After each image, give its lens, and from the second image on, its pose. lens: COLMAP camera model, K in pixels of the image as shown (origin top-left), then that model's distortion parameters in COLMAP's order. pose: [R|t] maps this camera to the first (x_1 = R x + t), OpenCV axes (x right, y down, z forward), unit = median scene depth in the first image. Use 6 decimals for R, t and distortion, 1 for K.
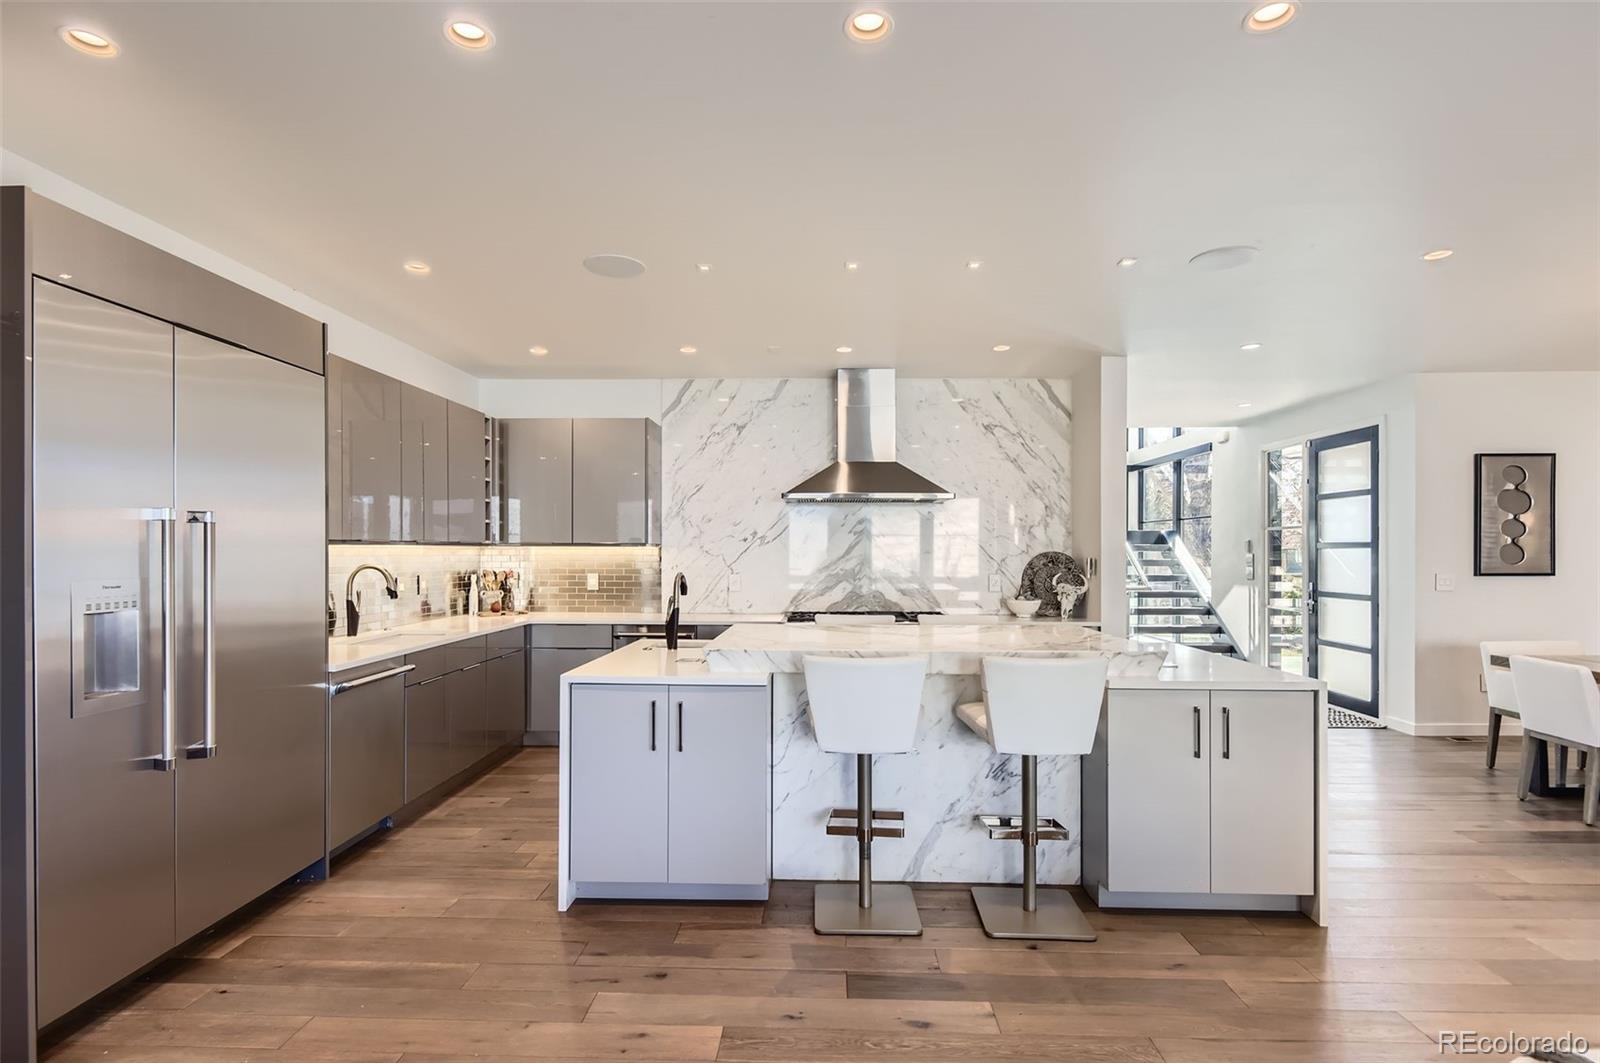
lens RADIAL K [[779.8, 0, 811.6], [0, 779.8, 555.4], [0, 0, 1]] dist [-0.002078, 0.000198]
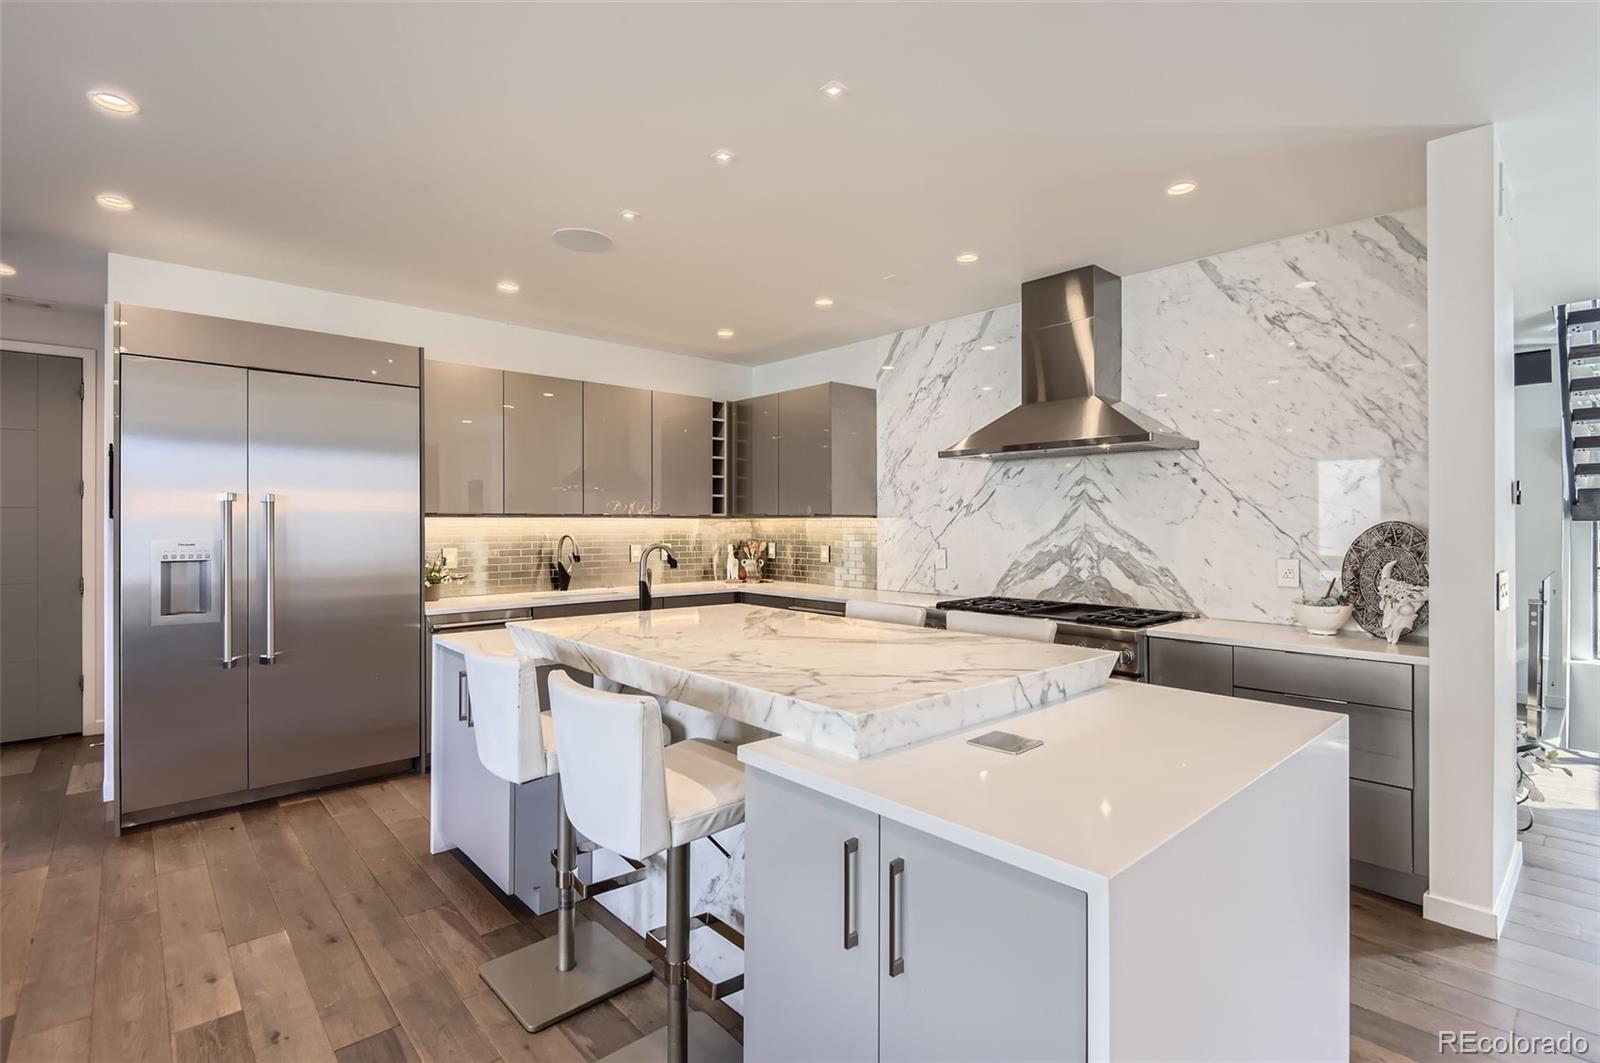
lens RADIAL K [[744.1, 0, 793.4], [0, 744.1, 524.8], [0, 0, 1]] dist [0.005102, -0.001818]
pose [[0.694642, -0.000644, -0.719356, 0.386008], [-0.003242, 0.999987, -0.004025, 0.001183], [0.719349, 0.005129, 0.694630, 0.318201]]
